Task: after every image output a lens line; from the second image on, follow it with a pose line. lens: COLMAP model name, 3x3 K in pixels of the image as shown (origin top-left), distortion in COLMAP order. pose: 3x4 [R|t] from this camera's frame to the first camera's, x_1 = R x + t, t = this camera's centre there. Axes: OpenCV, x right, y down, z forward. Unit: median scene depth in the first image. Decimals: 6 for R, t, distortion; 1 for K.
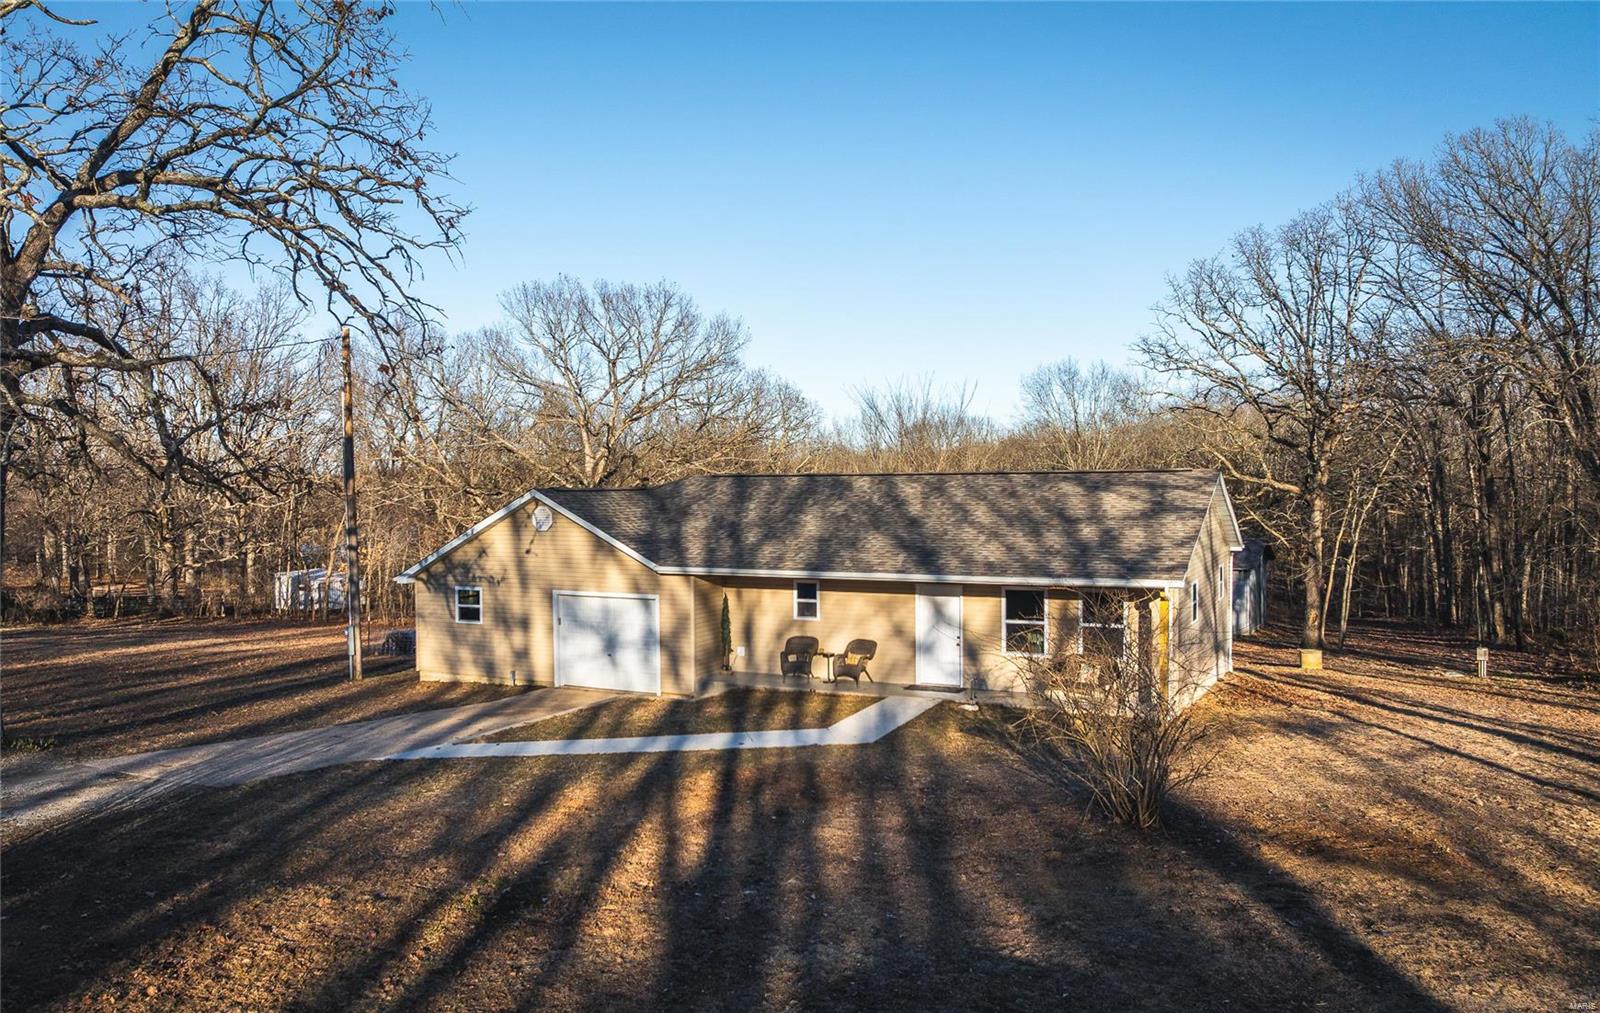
lens RADIAL K [[1191.4, 0, 800.0], [0, 1191.4, 506.5], [0, 0, 1]] dist [-0.048738, 0.008779]
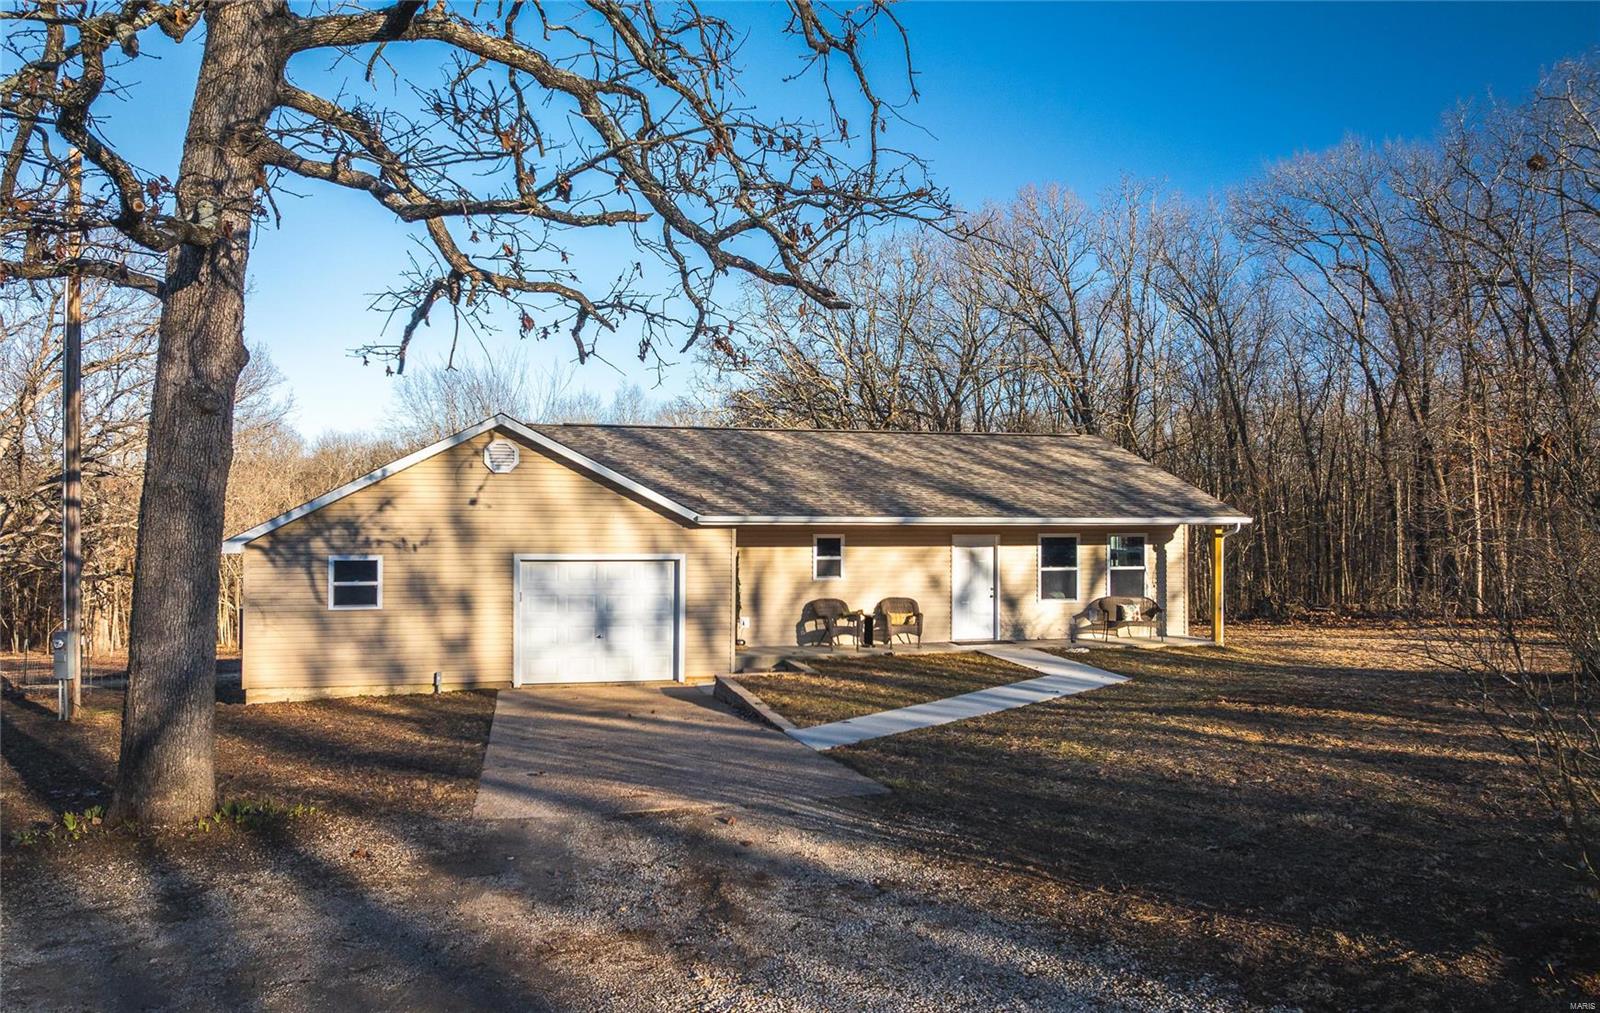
lens RADIAL K [[1191.4, 0, 800.0], [0, 1191.4, 506.5], [0, 0, 1]] dist [-0.048738, 0.008779]
pose [[0.751617, 0.016340, 0.659398, -0.604172], [0.005283, 0.999512, -0.030789, 0.069805], [-0.659579, 0.026625, 0.751163, 0.361322]]
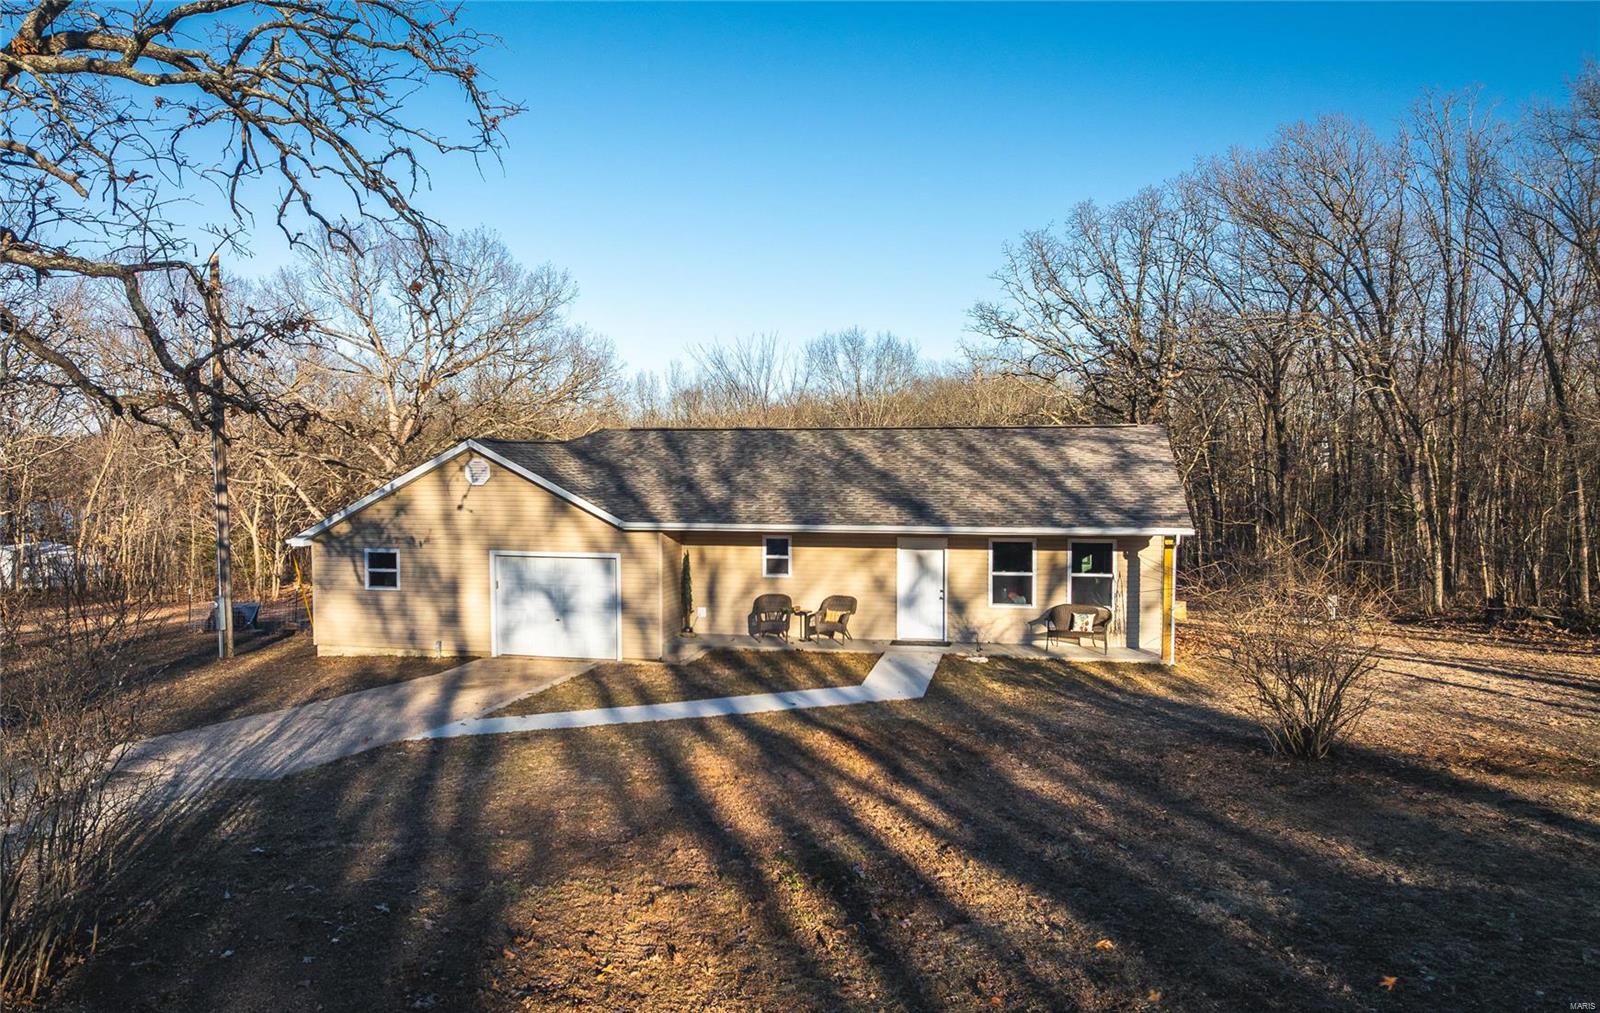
lens RADIAL K [[1191.4, 0, 800.0], [0, 1191.4, 506.5], [0, 0, 1]] dist [-0.048738, 0.008779]
pose [[0.971178, -0.004741, 0.238310, -0.209518], [-0.000945, 0.999718, 0.023741, 0.016075], [-0.238355, -0.023282, 0.970899, 0.067350]]
